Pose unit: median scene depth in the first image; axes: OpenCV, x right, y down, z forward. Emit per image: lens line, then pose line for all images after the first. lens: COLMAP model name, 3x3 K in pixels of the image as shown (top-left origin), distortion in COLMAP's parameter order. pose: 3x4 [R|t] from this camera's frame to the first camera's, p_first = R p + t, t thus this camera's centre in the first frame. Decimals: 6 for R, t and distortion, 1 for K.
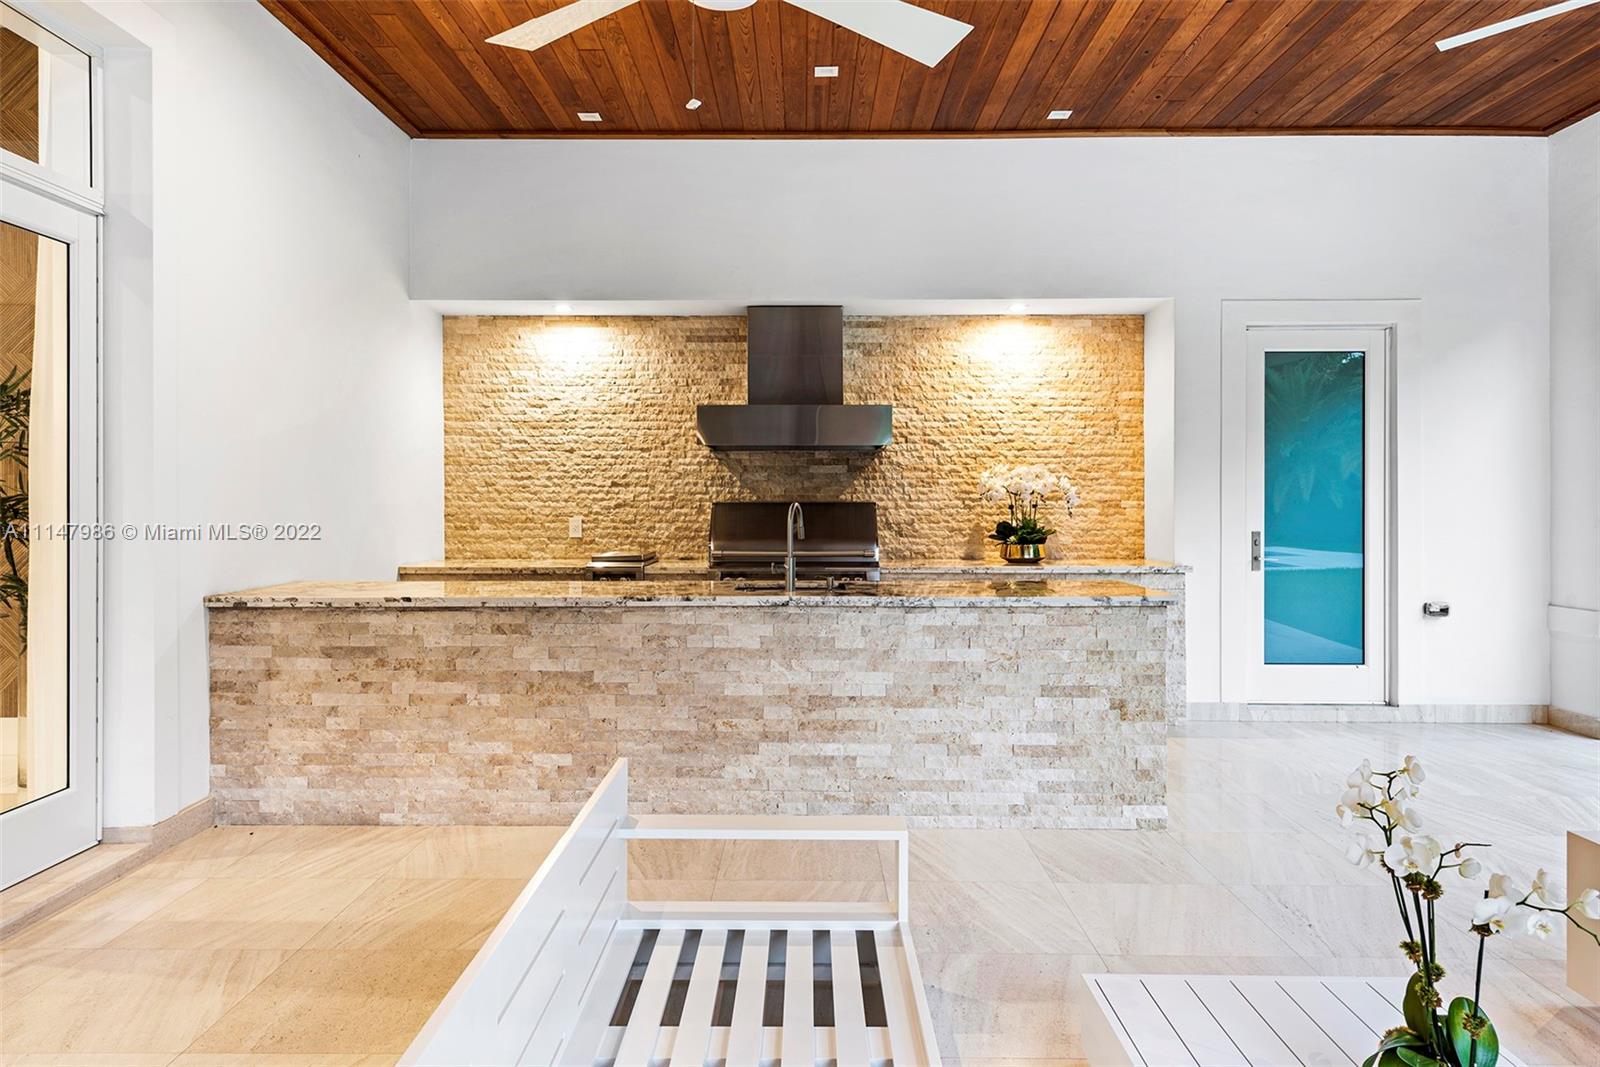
lens RADIAL K [[1060.1, 0, 797.6], [0, 1060.1, 531.9], [0, 0, 1]] dist [0.022336, -0.007698]
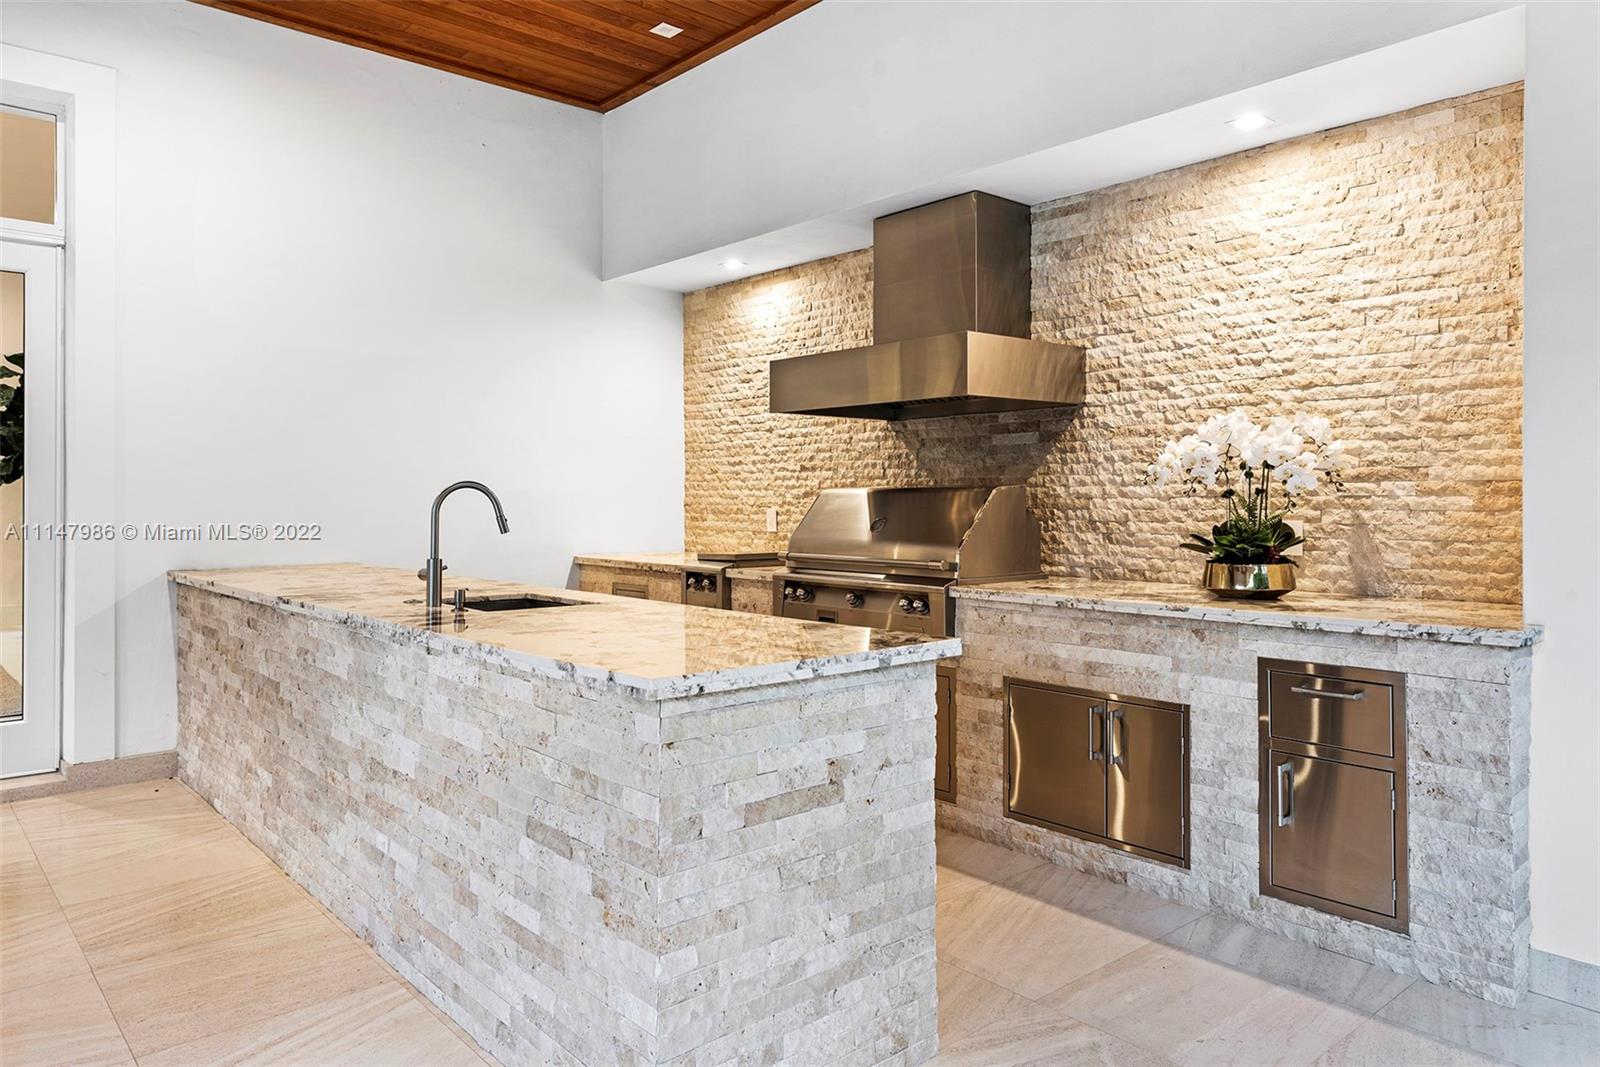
lens RADIAL K [[1060.1, 0, 799.7], [0, 1060.1, 520.6], [0, 0, 1]] dist [0.022336, -0.007698]
pose [[0.668531, 0.015470, -0.743523, 0.439034], [-0.022402, 0.999749, 0.000659, -0.004915], [0.743346, 0.016216, 0.668710, 0.451816]]
